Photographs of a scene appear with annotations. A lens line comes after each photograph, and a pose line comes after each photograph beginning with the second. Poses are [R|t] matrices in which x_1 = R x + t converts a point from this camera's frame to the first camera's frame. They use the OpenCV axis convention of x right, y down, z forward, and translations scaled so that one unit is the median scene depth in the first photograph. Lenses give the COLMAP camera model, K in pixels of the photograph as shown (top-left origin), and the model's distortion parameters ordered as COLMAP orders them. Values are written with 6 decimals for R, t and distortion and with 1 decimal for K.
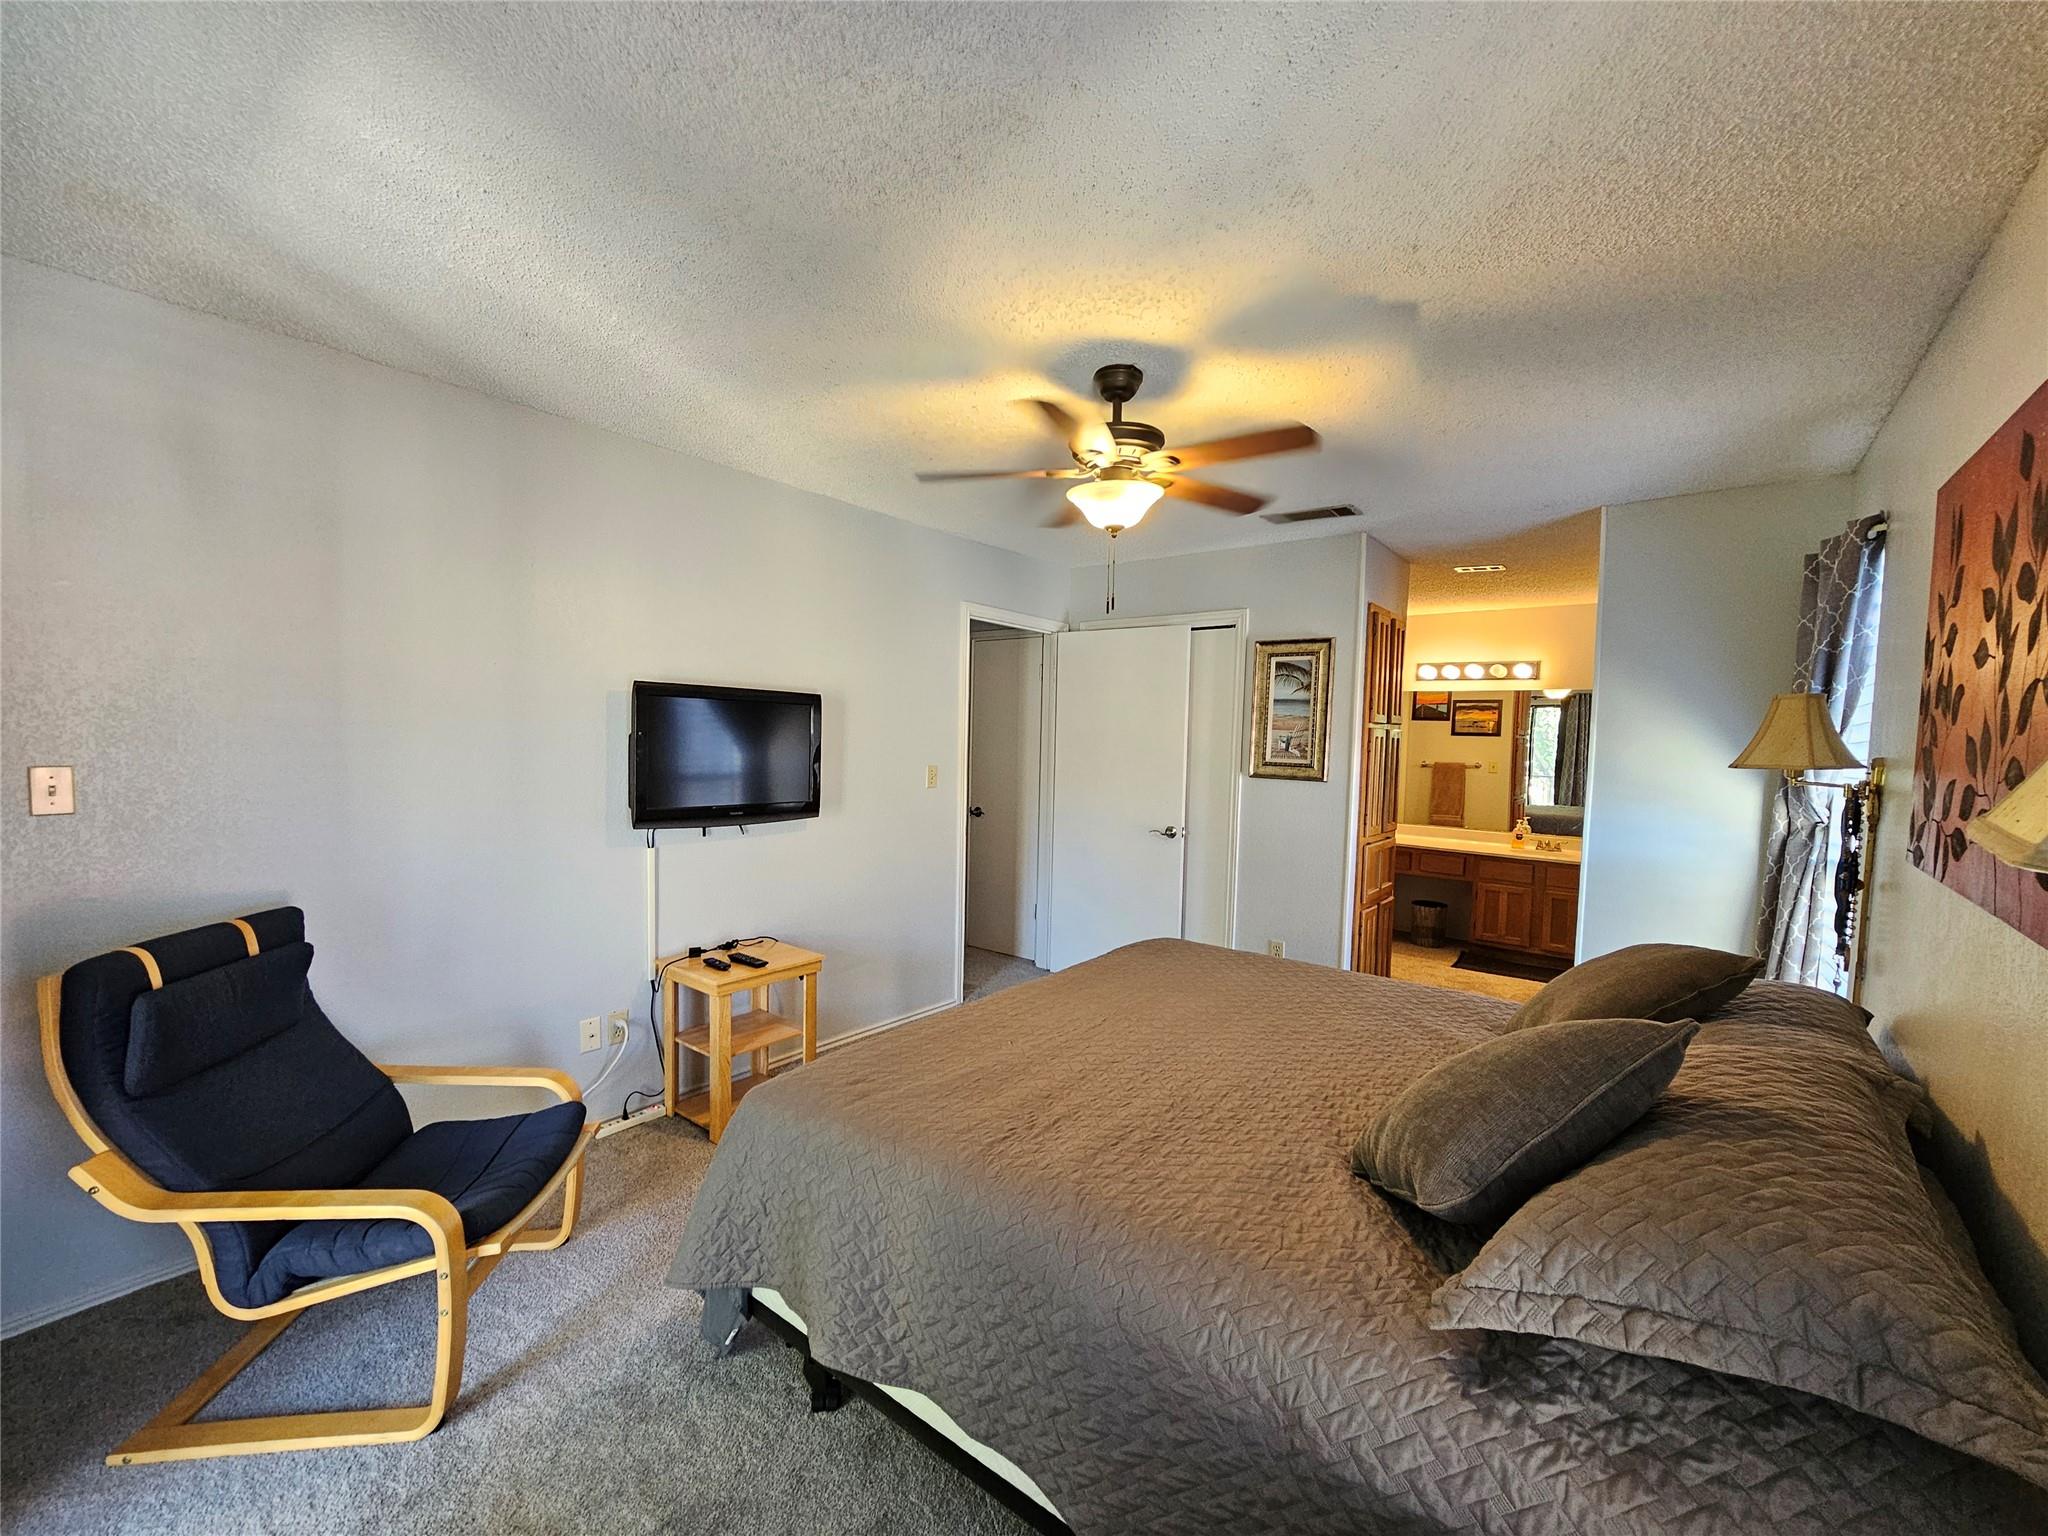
lens RADIAL K [[833.9, 0, 1019.4], [0, 833.9, 775.8], [0, 0, 1]] dist [-0.002152, -0.000048]
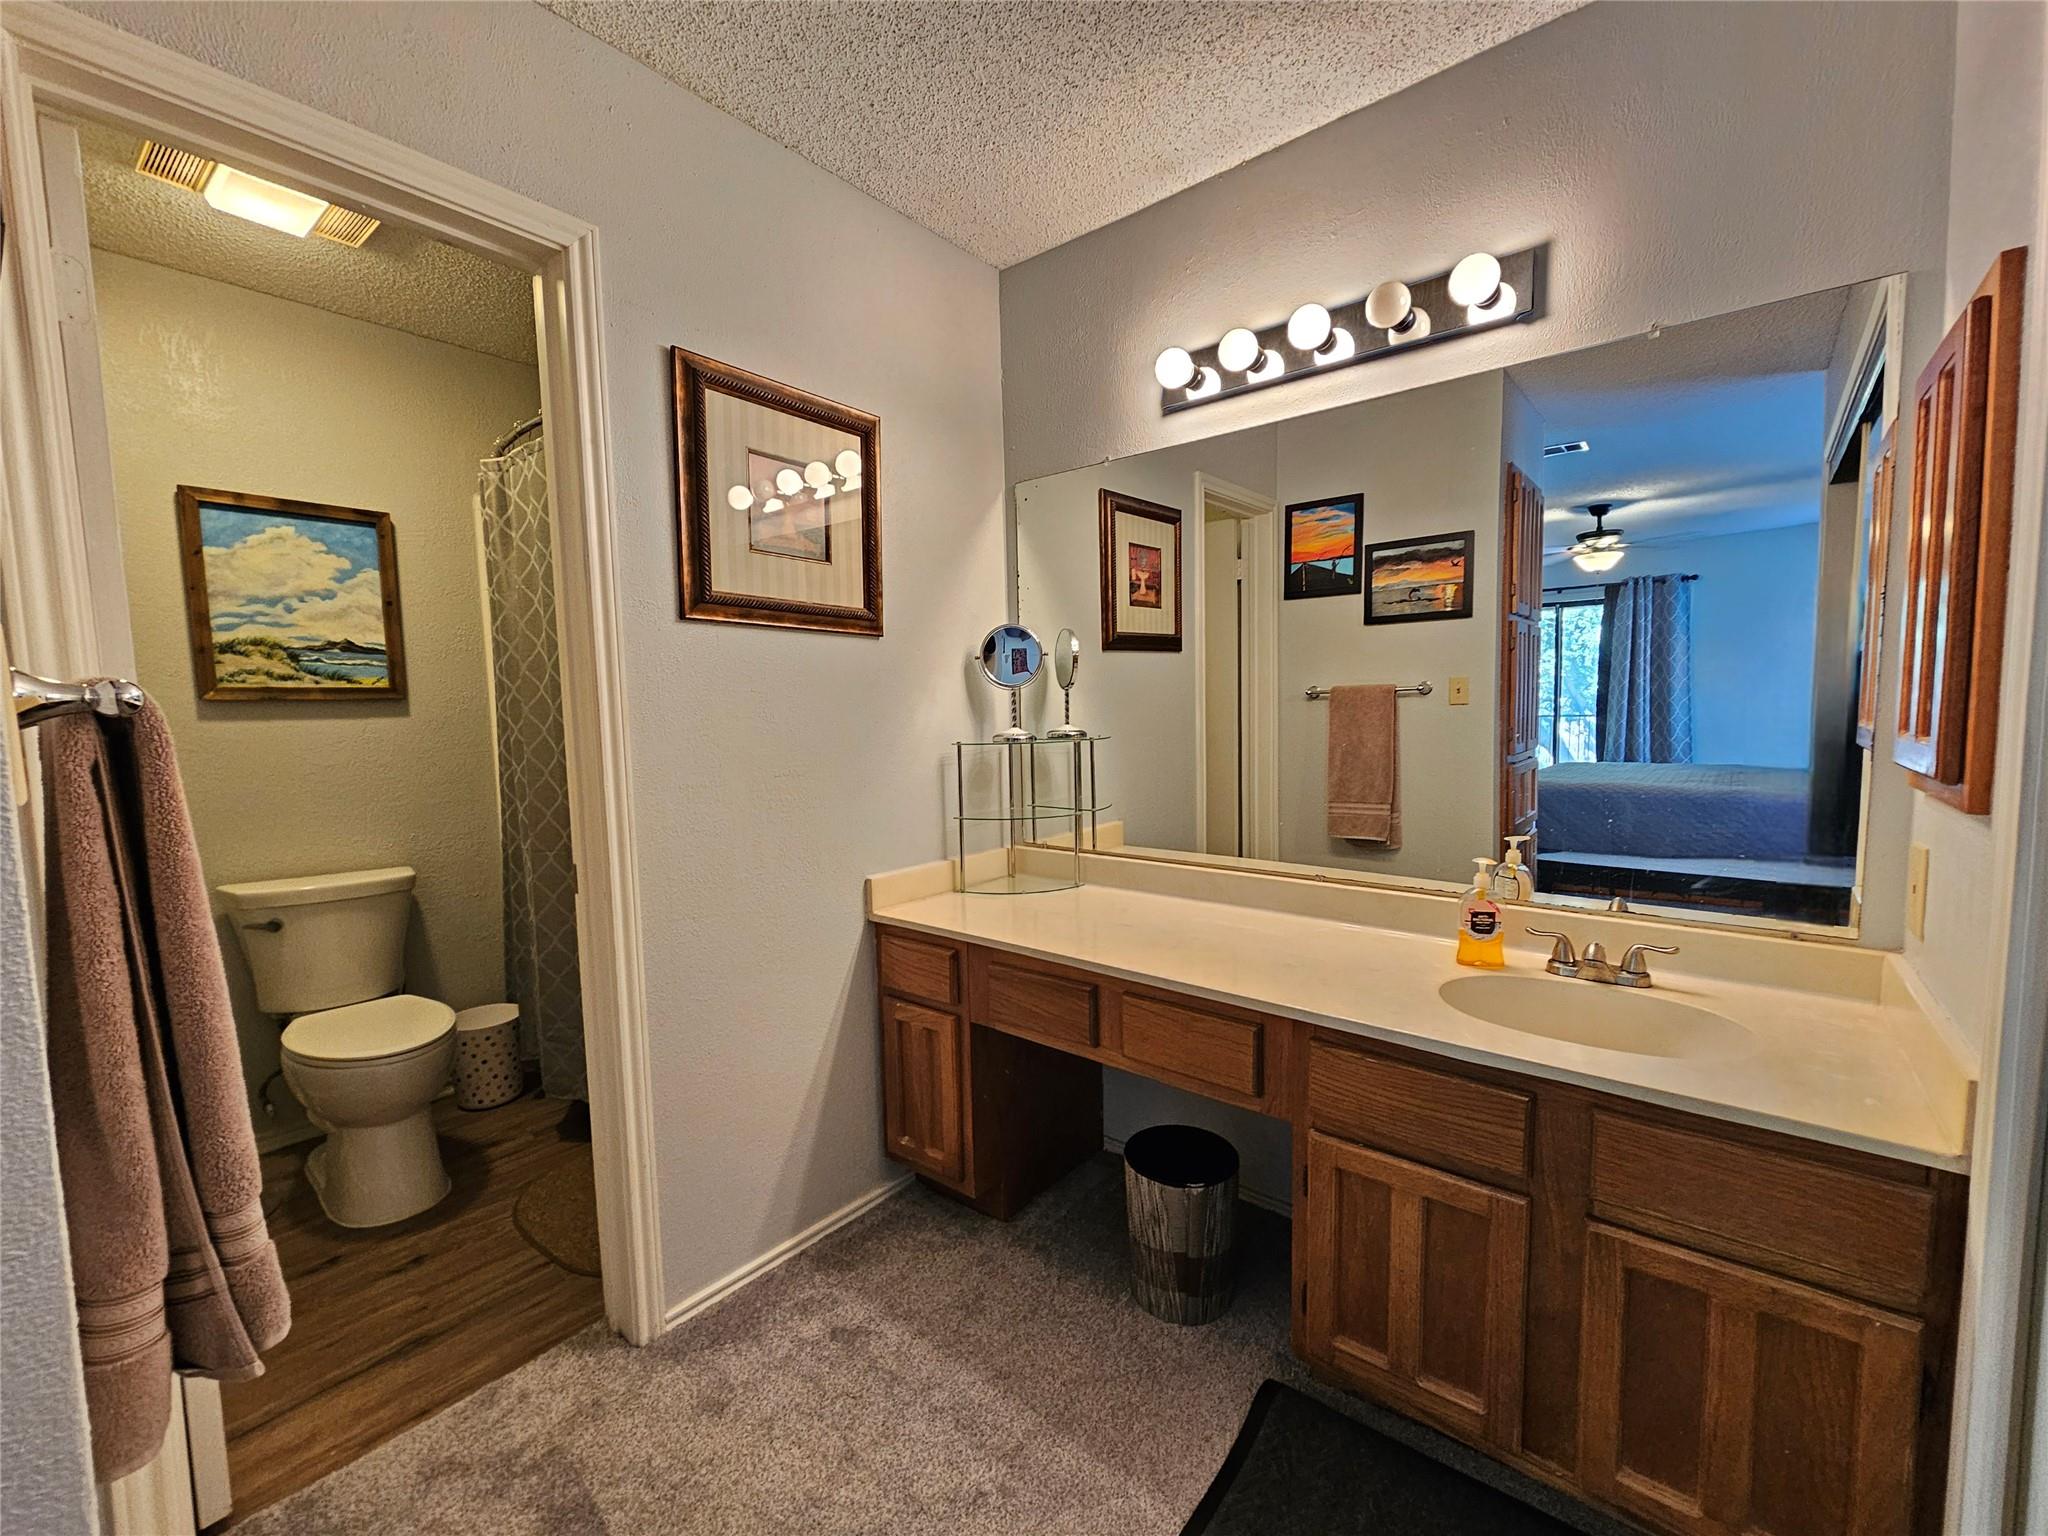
lens RADIAL K [[833.9, 0, 1018.9], [0, 833.9, 770.9], [0, 0, 1]] dist [-0.002152, -0.000048]
pose [[0.998622, -0.041468, -0.032163, 0.351711], [0.042331, 0.998749, 0.026618, 0.010384], [0.031019, -0.027942, 0.999128, 0.556712]]
